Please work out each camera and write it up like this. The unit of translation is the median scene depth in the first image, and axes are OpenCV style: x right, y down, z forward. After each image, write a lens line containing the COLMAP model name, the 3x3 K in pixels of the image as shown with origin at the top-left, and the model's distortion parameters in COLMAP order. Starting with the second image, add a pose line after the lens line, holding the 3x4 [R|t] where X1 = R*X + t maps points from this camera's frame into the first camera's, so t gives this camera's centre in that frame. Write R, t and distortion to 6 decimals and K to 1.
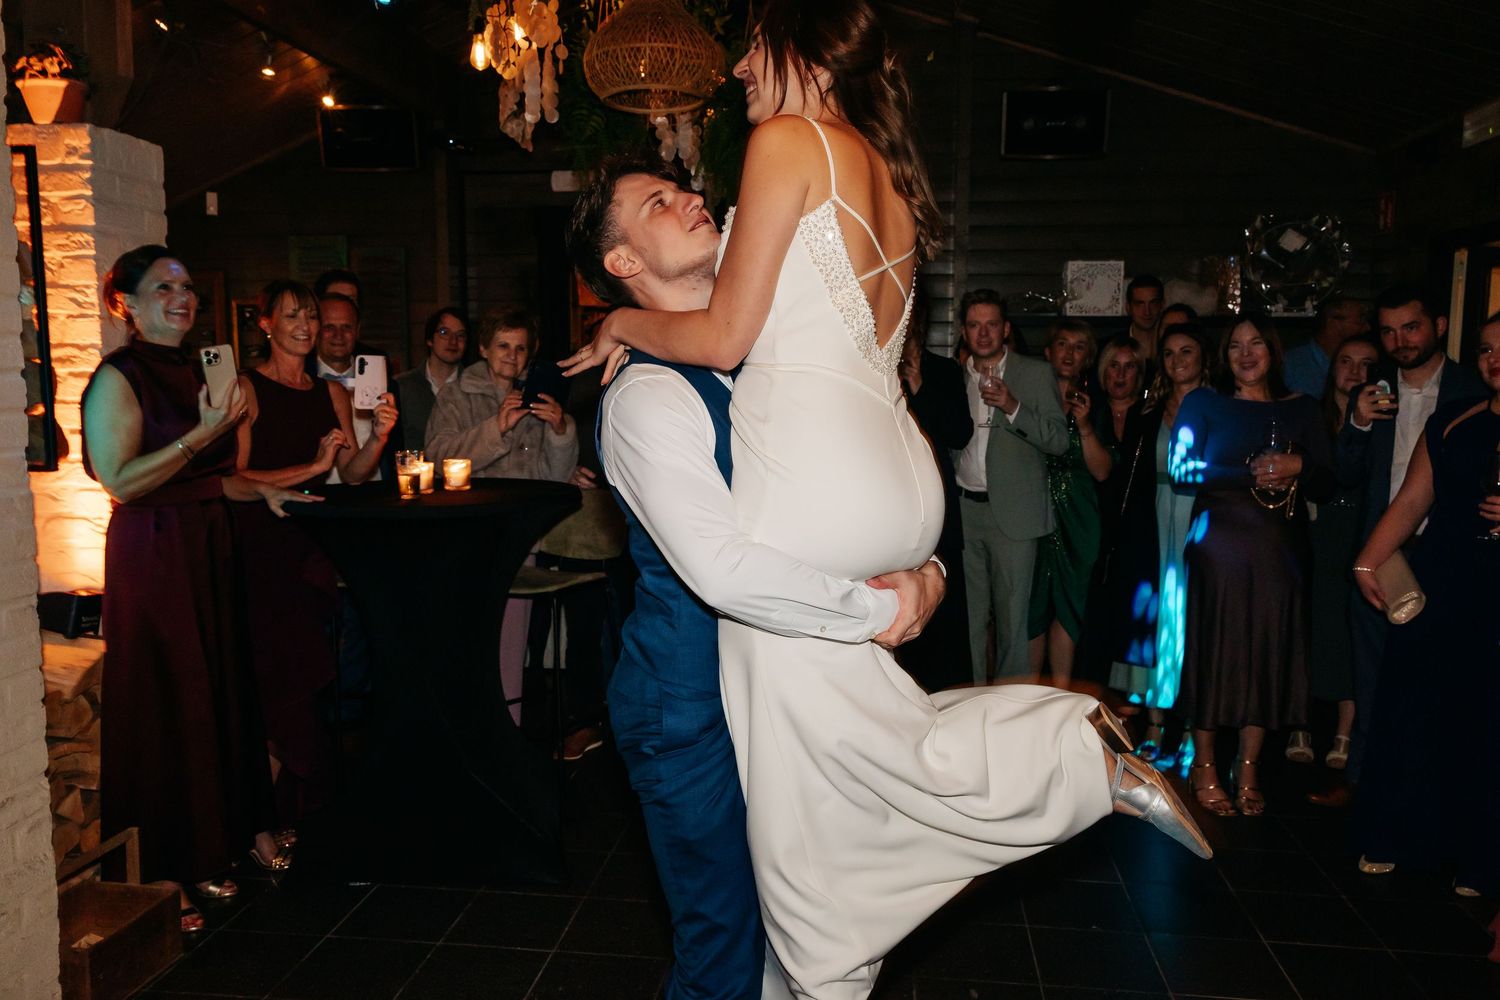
lens RADIAL K [[1168.8, 0, 752.2], [0, 1168.8, 495.3], [0, 0, 1]] dist [-0.003331, 0.005112]
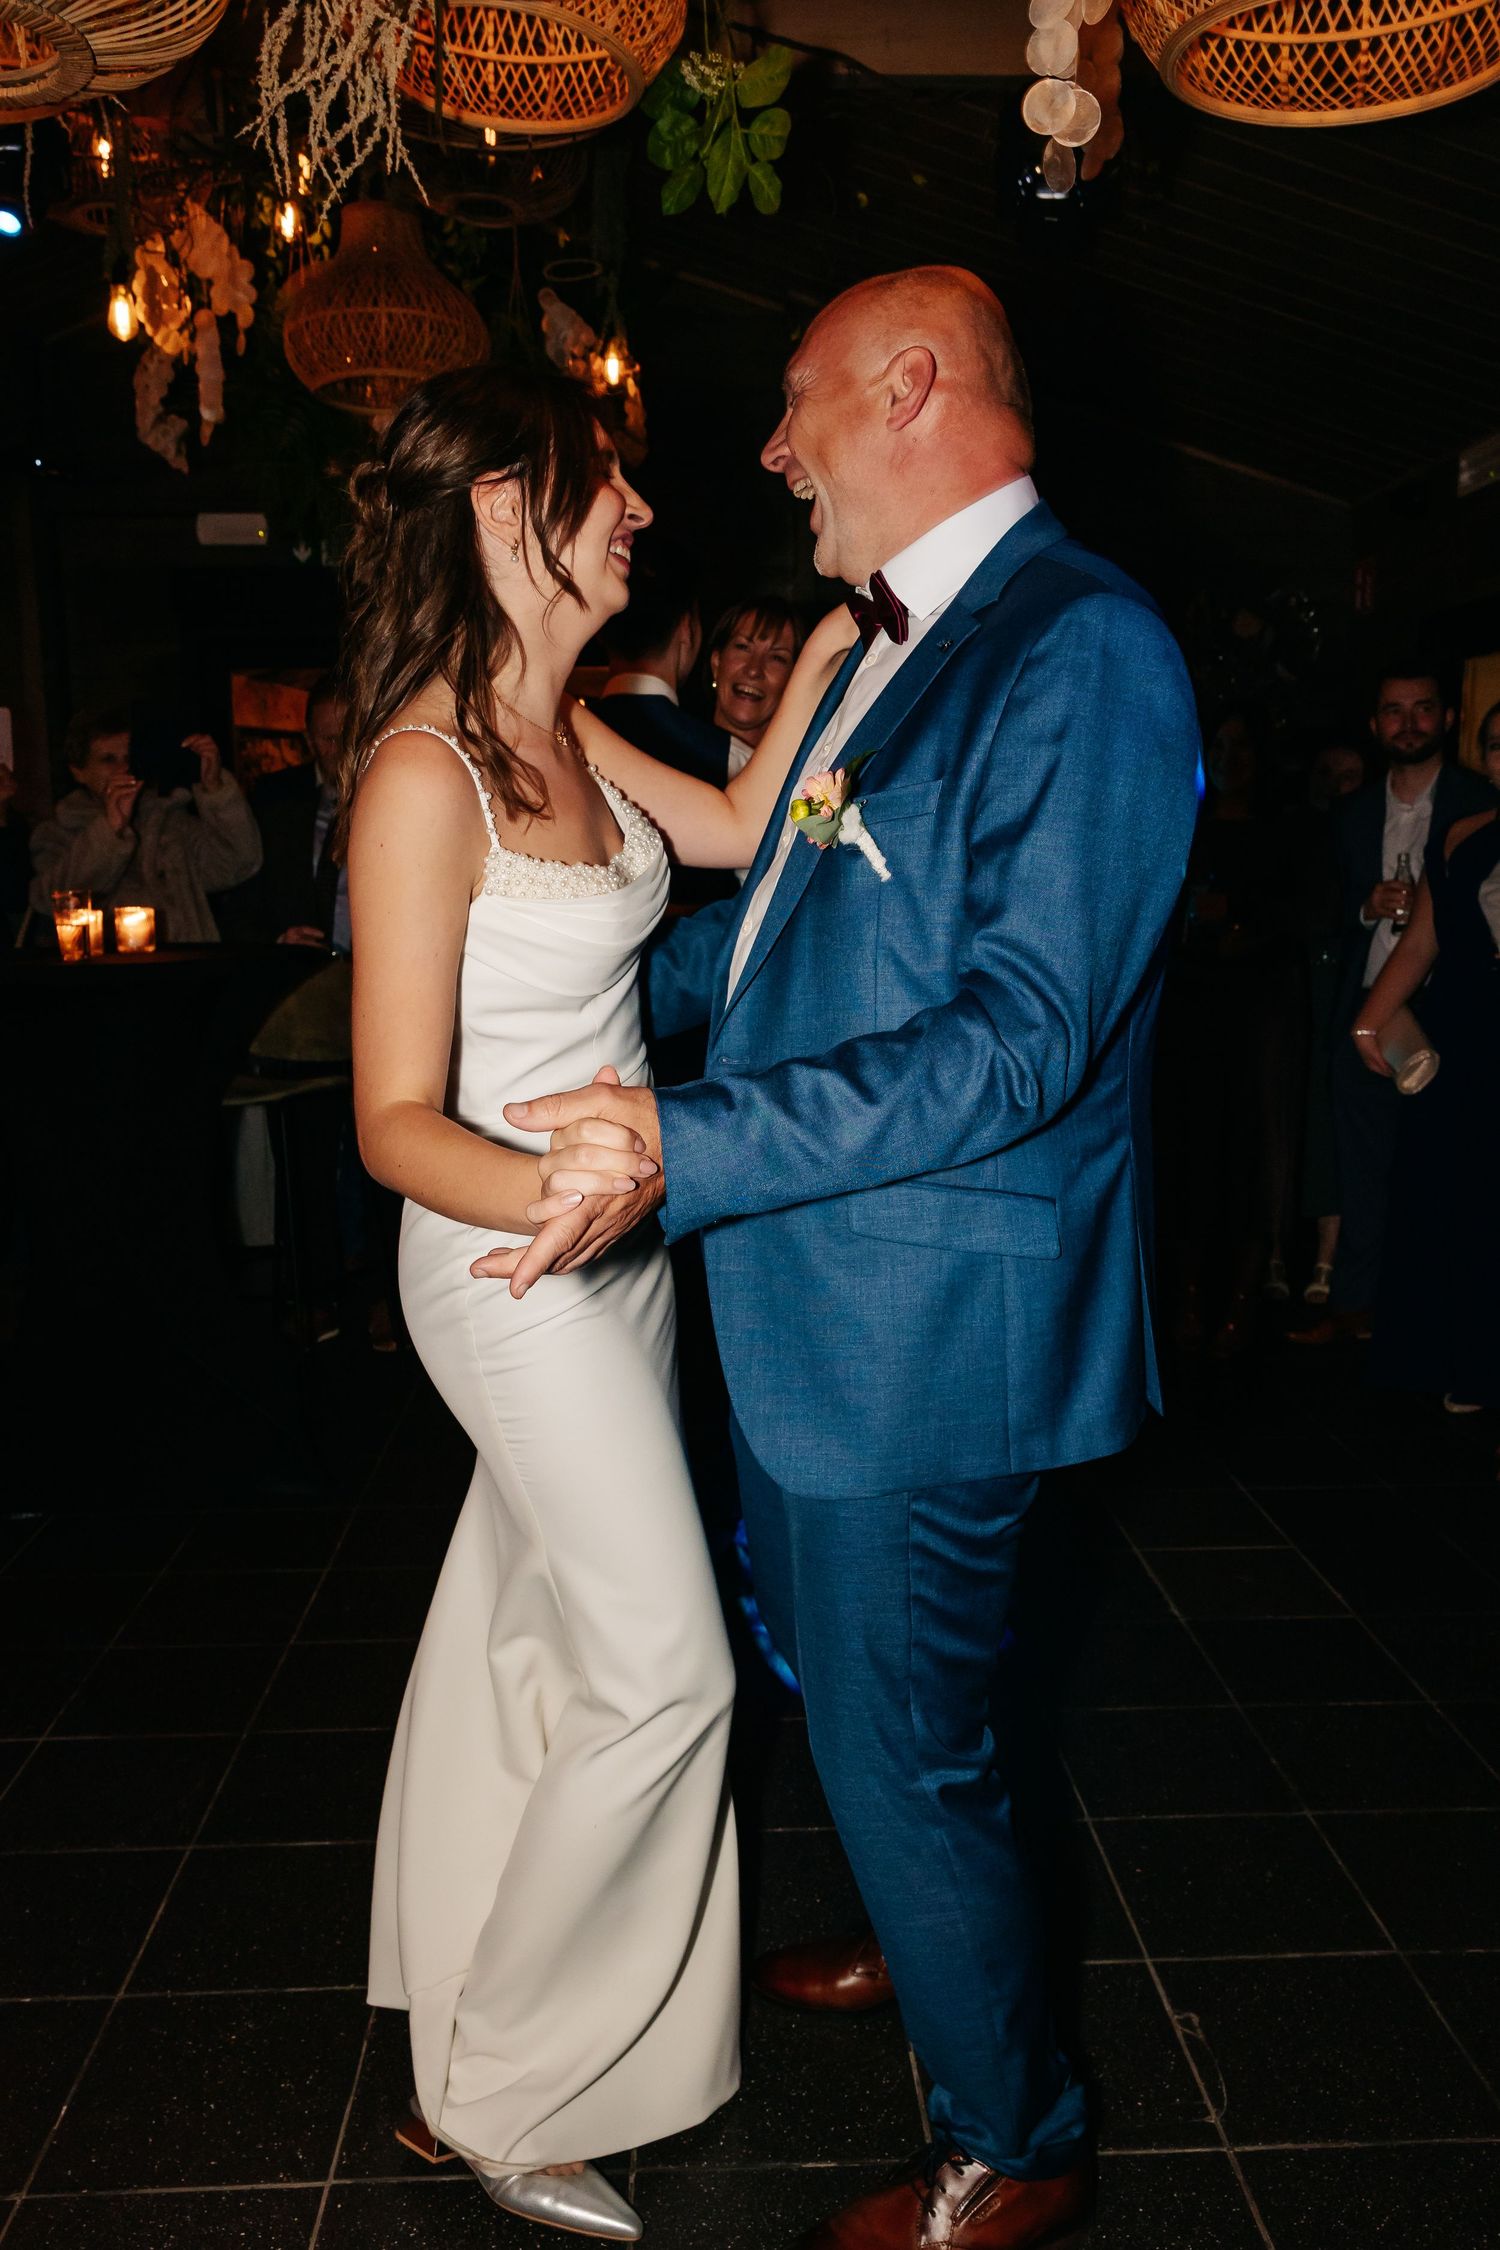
lens RADIAL K [[1731.6, 0, 762.1], [0, 1731.6, 1116.4], [0, 0, 1]] dist [0.002863, -0.001031]
pose [[0.985752, -0.037702, 0.163923, -0.048298], [0.029934, 0.998320, 0.049606, 0.044300], [-0.165518, -0.043992, 0.985225, -0.067219]]
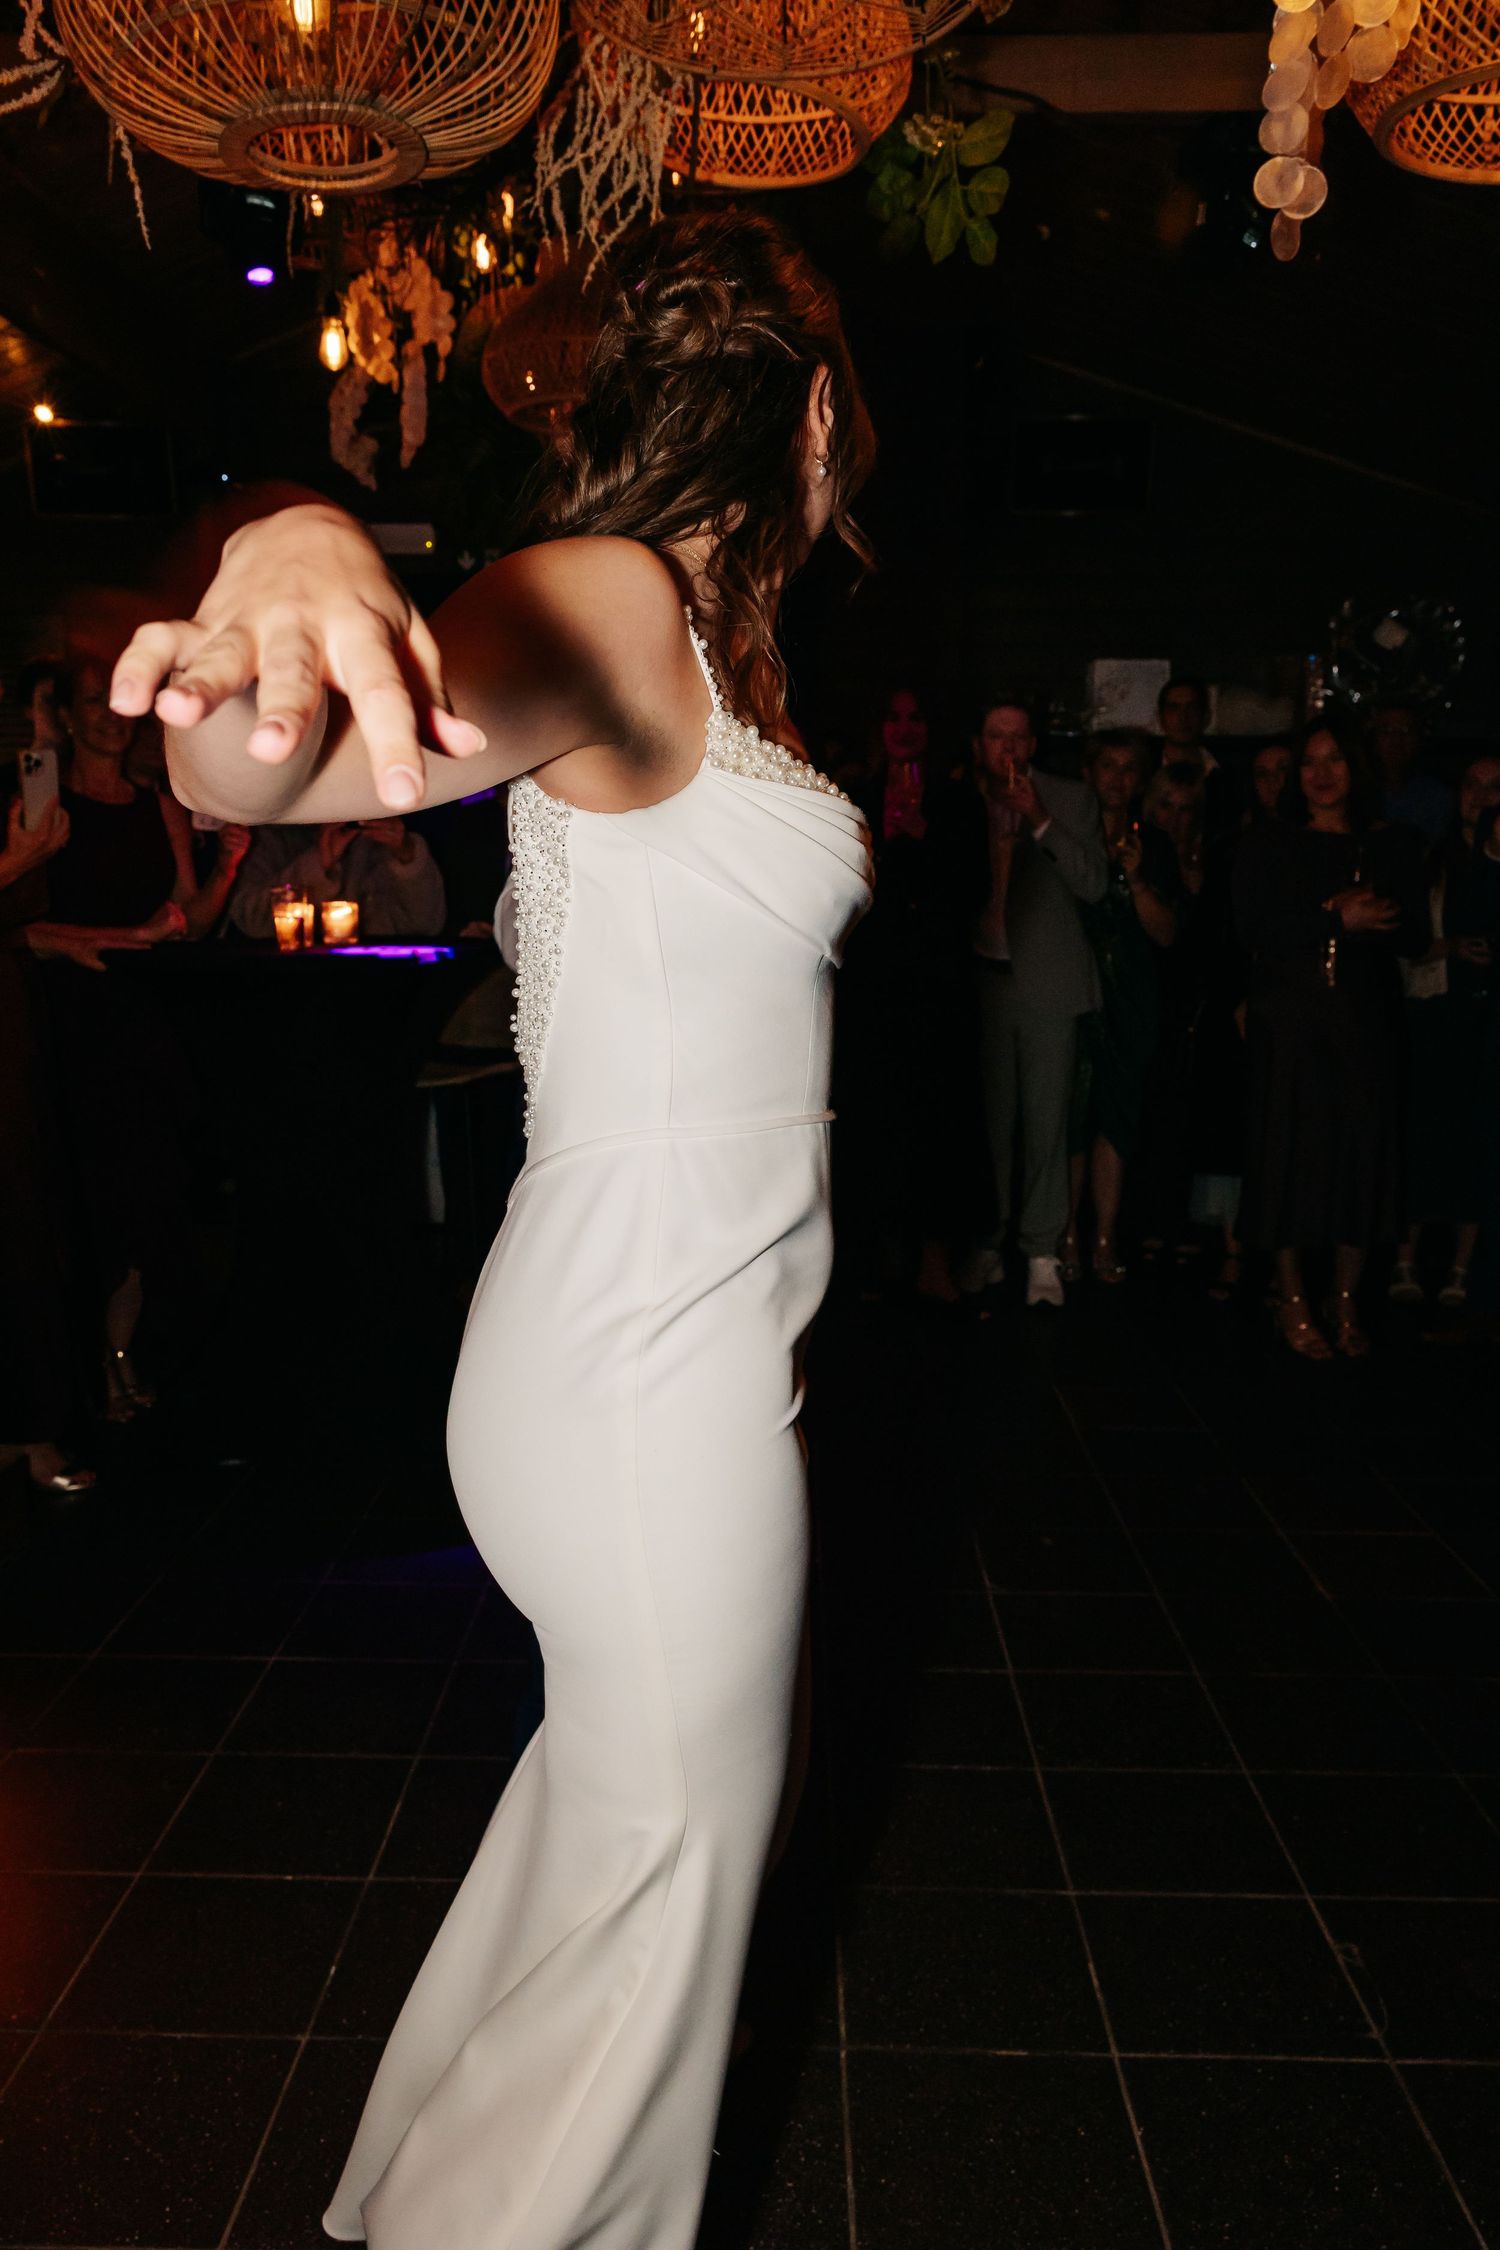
lens RADIAL K [[1722.1, 0, 747.4], [0, 1722.1, 1132.5], [0, 0, 1]] dist [-0.013741, 0.018439]
pose [[0.995226, -0.016703, 0.096154, -0.085546], [0.011082, 0.998214, 0.058695, 0.045398], [-0.096962, -0.057349, 0.993634, -0.102479]]
